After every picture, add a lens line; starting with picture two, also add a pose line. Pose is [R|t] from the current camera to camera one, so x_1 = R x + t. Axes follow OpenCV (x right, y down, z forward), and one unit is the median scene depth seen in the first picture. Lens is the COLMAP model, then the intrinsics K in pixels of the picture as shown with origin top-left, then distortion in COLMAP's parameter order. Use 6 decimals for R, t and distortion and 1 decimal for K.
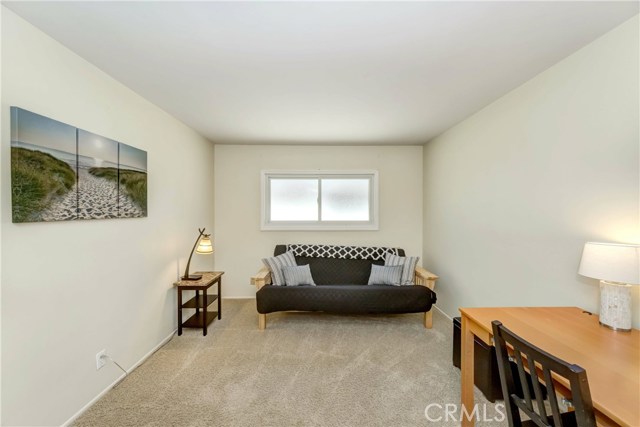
lens RADIAL K [[233.1, 0, 319.1], [0, 233.1, 211.9], [0, 0, 1]] dist [0.002223, 0.000120]
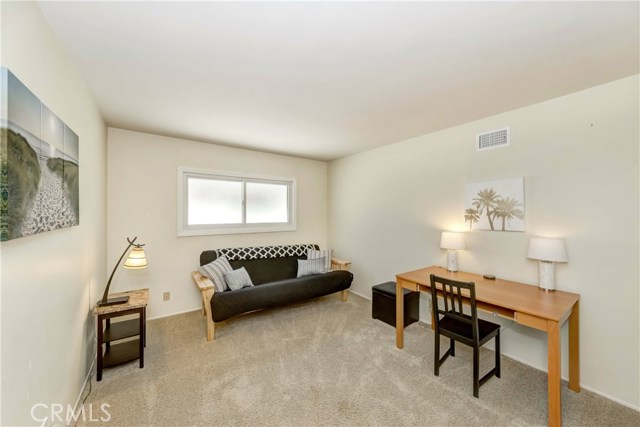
lens RADIAL K [[233.1, 0, 319.1], [0, 233.1, 211.9], [0, 0, 1]] dist [0.002223, 0.000120]
pose [[0.823097, 0.002475, 0.567896, -0.370968], [-0.003421, 0.999994, 0.000600, -0.016485], [-0.567891, -0.002437, 0.823100, -0.021603]]
